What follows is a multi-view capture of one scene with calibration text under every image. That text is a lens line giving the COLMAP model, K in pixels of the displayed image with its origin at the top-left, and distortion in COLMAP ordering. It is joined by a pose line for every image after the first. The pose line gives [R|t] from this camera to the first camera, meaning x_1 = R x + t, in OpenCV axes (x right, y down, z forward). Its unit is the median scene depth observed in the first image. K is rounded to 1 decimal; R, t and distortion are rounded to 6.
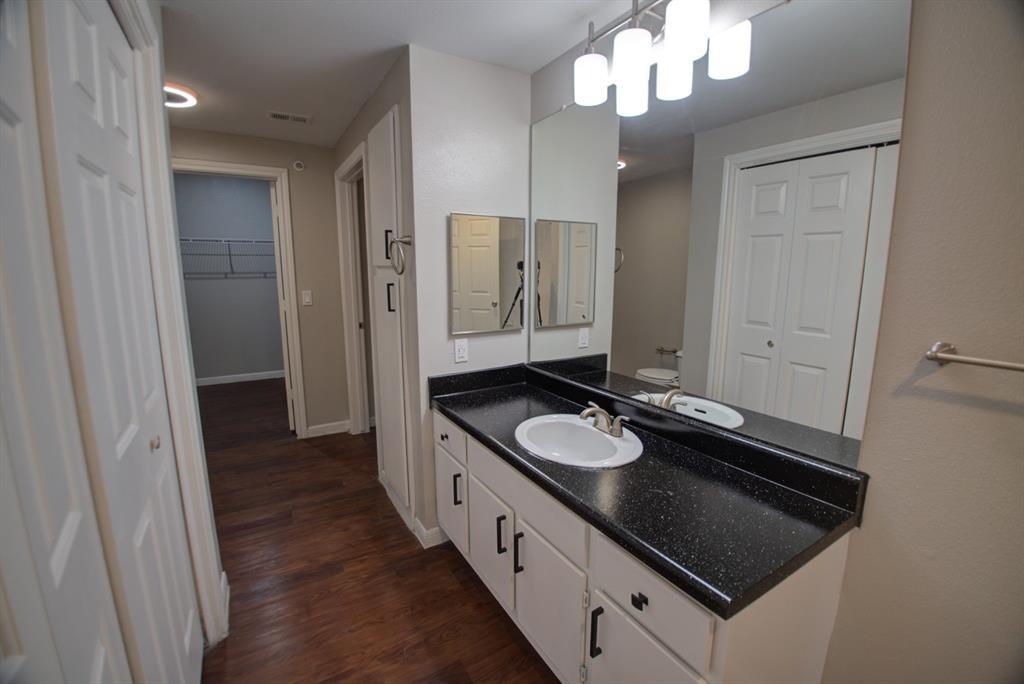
lens RADIAL K [[444.3, 0, 507.5], [0, 444.3, 344.2], [0, 0, 1]] dist [-0.016773, -0.000012]
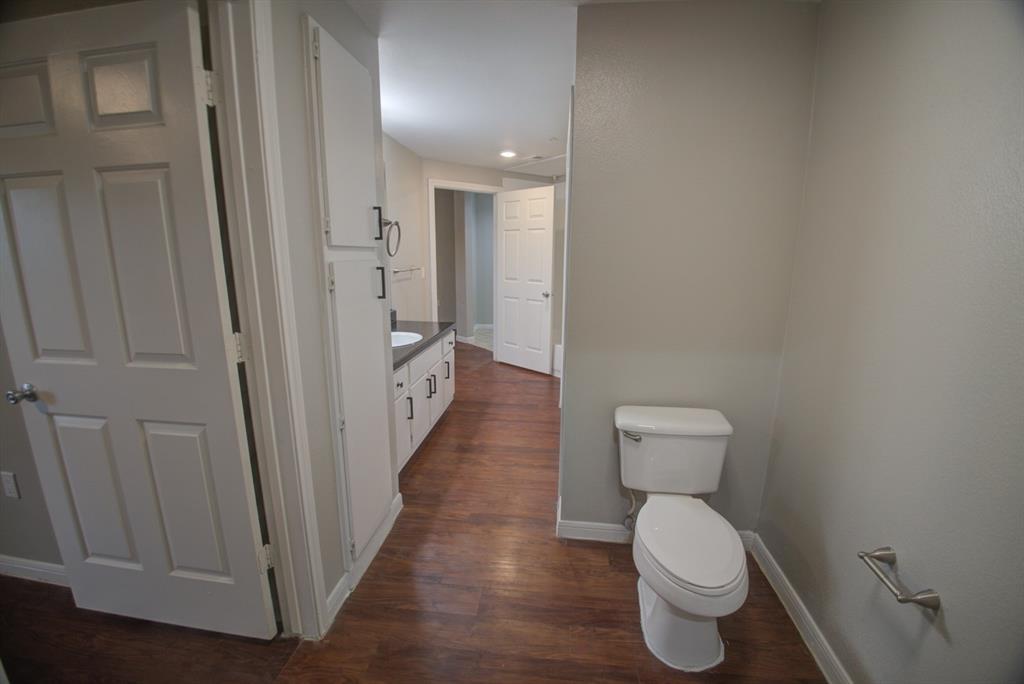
lens RADIAL K [[432.8, 0, 507.6], [0, 432.8, 349.6], [0, 0, 1]] dist [-0.038120, -0.000344]
pose [[-0.795562, -0.129648, 0.591838, -1.006934], [0.102928, 0.933716, 0.342899, -0.253242], [-0.597065, 0.333714, -0.729485, 1.537711]]
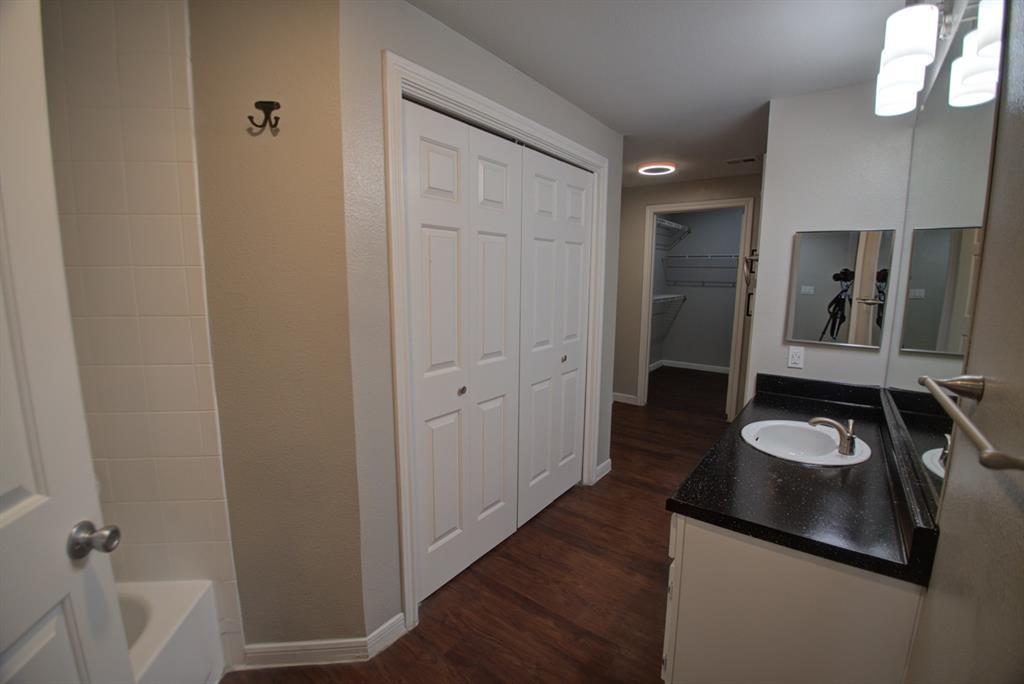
lens RADIAL K [[447.6, 0, 512.0], [0, 447.6, 342.0], [0, 0, 1]] dist [-0.000944, -0.000189]
pose [[0.388423, 0.142130, -0.910454, 0.615191], [-0.169010, 0.982261, 0.081235, 0.006250], [0.905849, 0.122322, 0.405554, -0.074389]]
